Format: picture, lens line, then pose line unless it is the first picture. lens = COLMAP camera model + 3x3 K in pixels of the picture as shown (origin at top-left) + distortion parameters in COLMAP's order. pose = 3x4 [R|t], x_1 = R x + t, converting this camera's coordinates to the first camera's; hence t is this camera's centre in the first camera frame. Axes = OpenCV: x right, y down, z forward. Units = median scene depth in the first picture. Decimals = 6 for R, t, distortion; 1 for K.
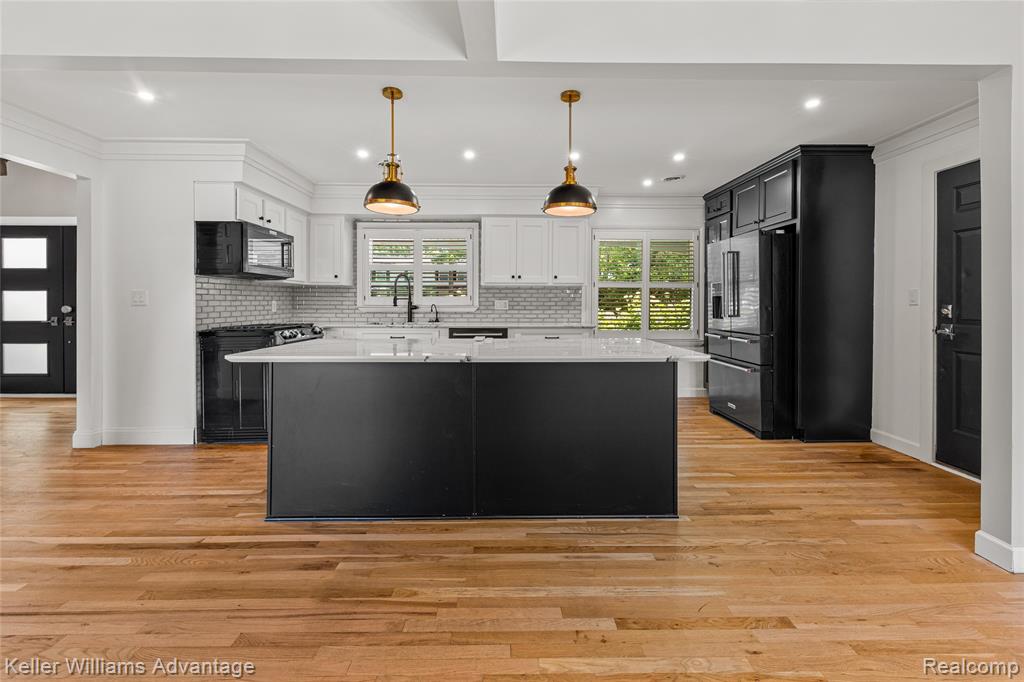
lens RADIAL K [[420.6, 0, 510.3], [0, 420.6, 302.0], [0, 0, 1]] dist [0.009884, -0.004858]
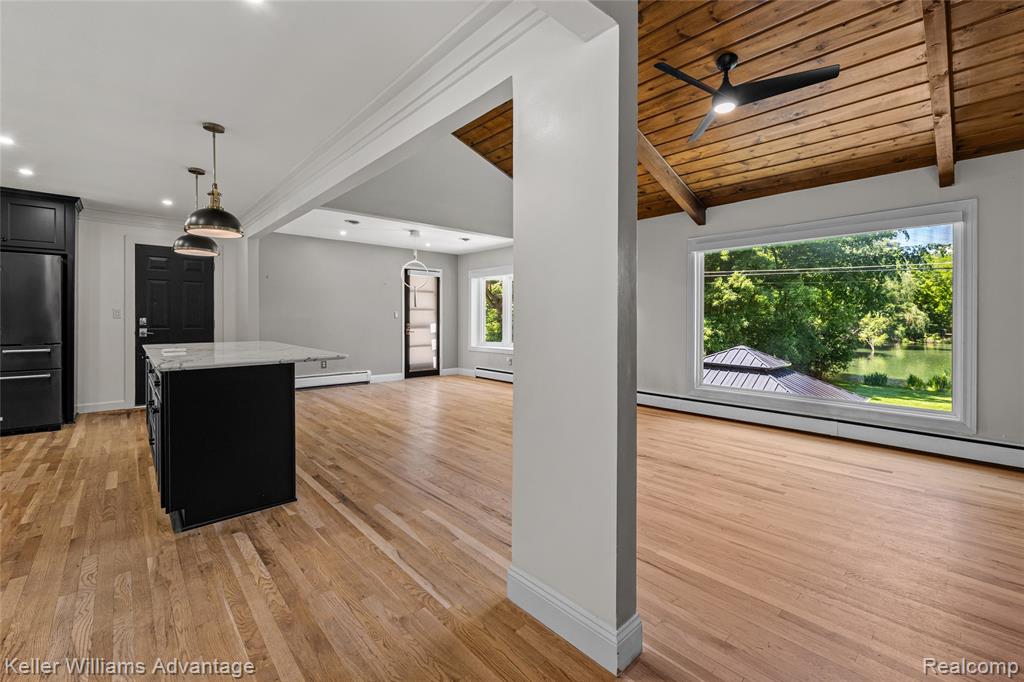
lens RADIAL K [[420.6, 0, 514.0], [0, 420.6, 319.8], [0, 0, 1]] dist [0.009884, -0.004858]
pose [[-0.662149, -0.008435, 0.749325, -0.960123], [-0.008738, 0.999956, 0.003535, -0.004499], [-0.749321, -0.004207, -0.662193, 0.677660]]
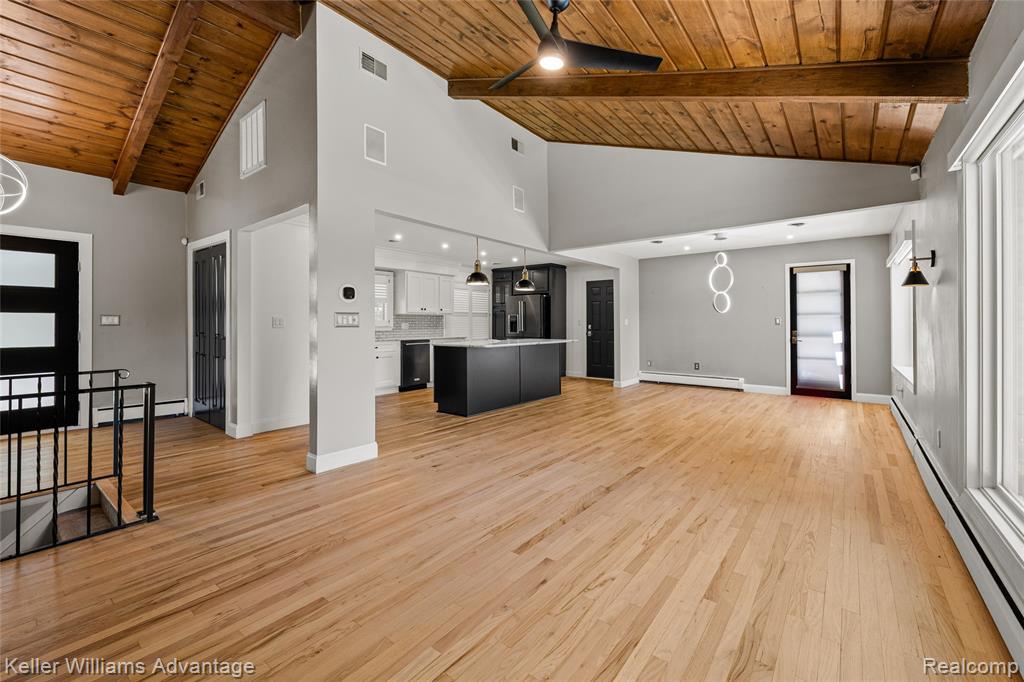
lens RADIAL K [[420.6, 0, 521.7], [0, 420.6, 320.6], [0, 0, 1]] dist [0.009884, -0.004858]
pose [[0.626117, 0.003127, 0.779723, -1.130408], [0.000029, 0.999992, -0.004034, -0.008729], [-0.779729, 0.002549, 0.626112, -0.364453]]
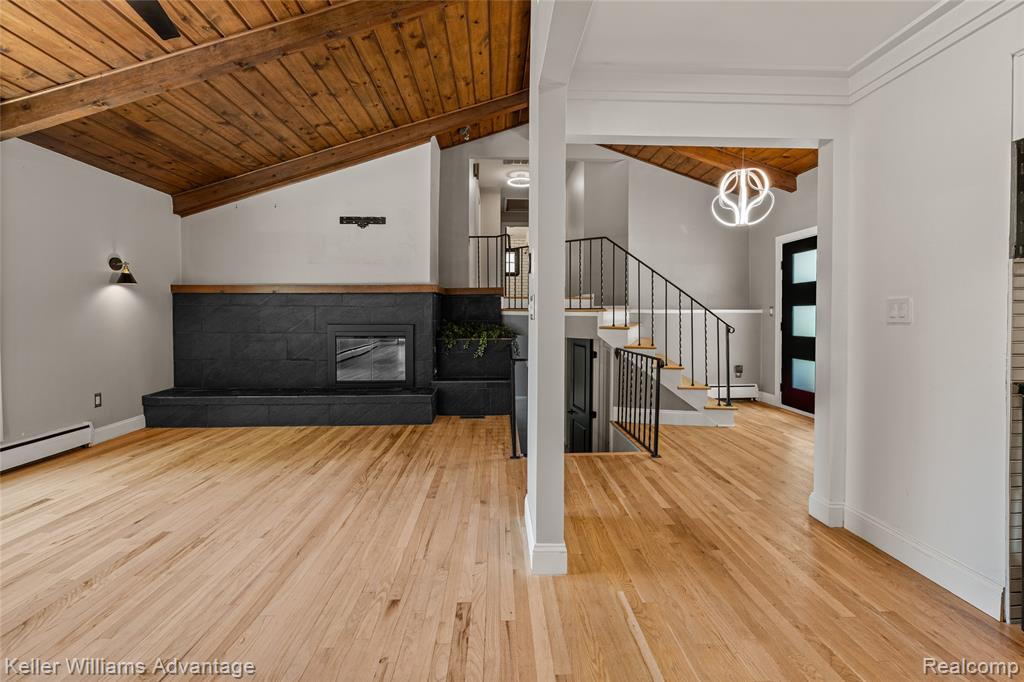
lens RADIAL K [[420.6, 0, 515.4], [0, 420.6, 324.5], [0, 0, 1]] dist [0.009884, -0.004858]
pose [[0.024769, 0.017393, -0.999542, -0.236670], [0.002214, 0.999845, 0.017453, -0.001484], [0.999691, -0.002646, 0.024726, 0.355000]]
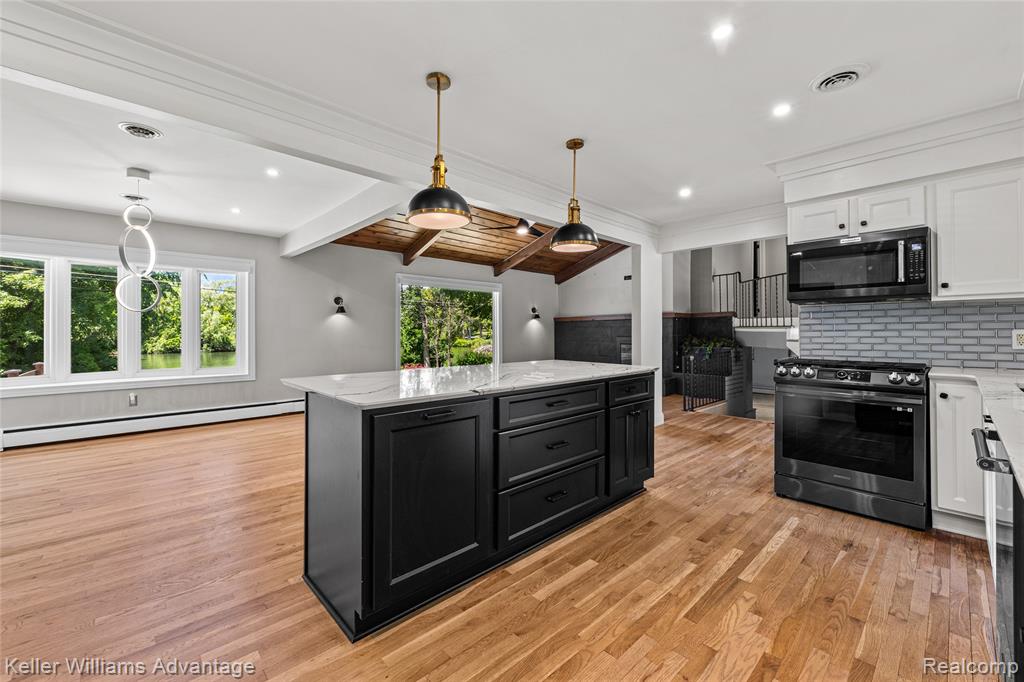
lens RADIAL K [[420.6, 0, 512.3], [0, 420.6, 329.7], [0, 0, 1]] dist [0.009884, -0.004858]
pose [[-0.735436, -0.006976, -0.677558, 0.353259], [-0.000377, 0.999951, -0.009886, 0.002665], [0.677594, -0.007015, -0.735403, 1.007703]]
